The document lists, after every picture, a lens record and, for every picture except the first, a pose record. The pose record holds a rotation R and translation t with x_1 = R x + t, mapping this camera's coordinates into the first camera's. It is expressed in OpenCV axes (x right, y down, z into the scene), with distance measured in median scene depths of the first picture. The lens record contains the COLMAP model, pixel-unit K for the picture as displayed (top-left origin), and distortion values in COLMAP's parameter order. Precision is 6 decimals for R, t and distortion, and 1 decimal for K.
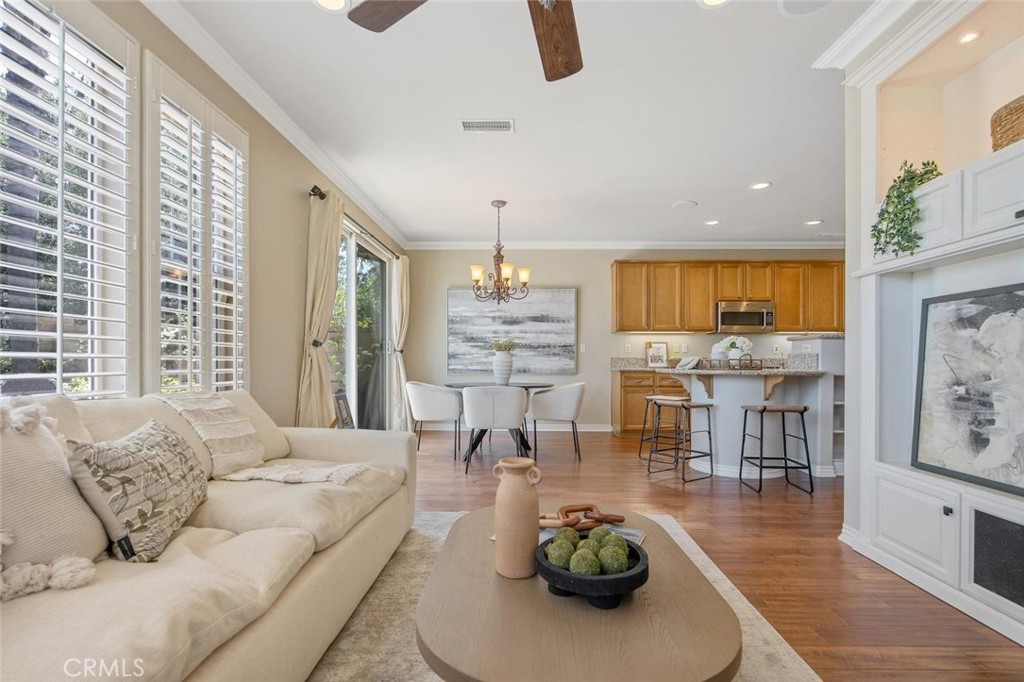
lens RADIAL K [[453.2, 0, 513.2], [0, 453.2, 355.3], [0, 0, 1]] dist [-0.018522, 0.001003]
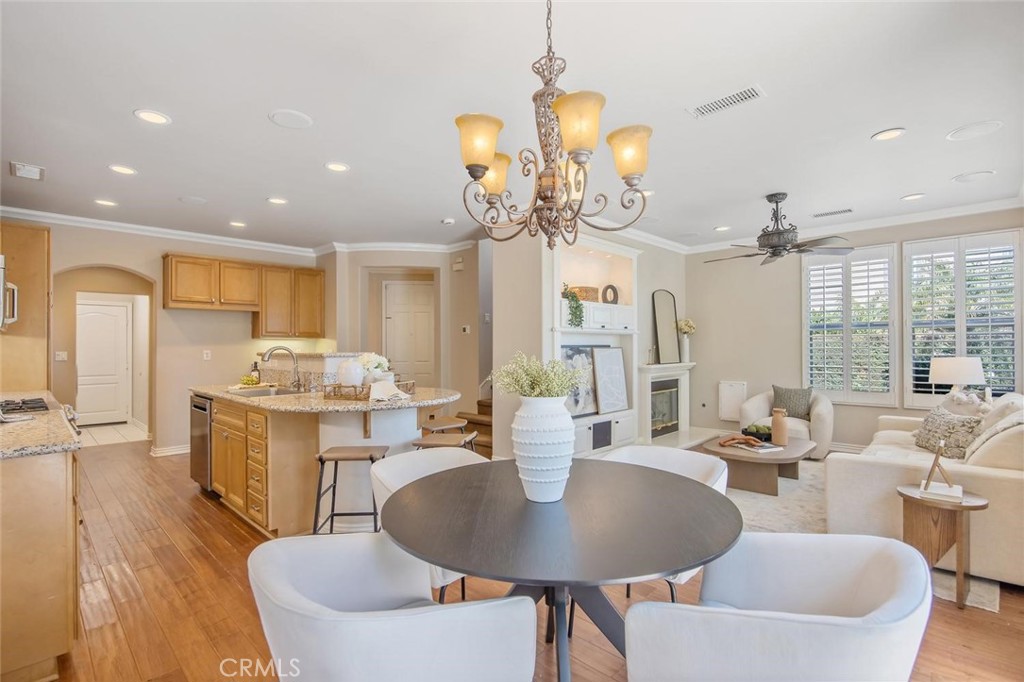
lens RADIAL K [[491.0, 0, 512.0], [0, 491.0, 341.0], [0, 0, 1]] dist [-0.000491, -0.000102]
pose [[-0.725017, 0.007410, 0.688691, -0.697388], [0.001233, 0.999954, -0.009461, -0.144409], [-0.688730, -0.006011, -0.724993, 3.343991]]
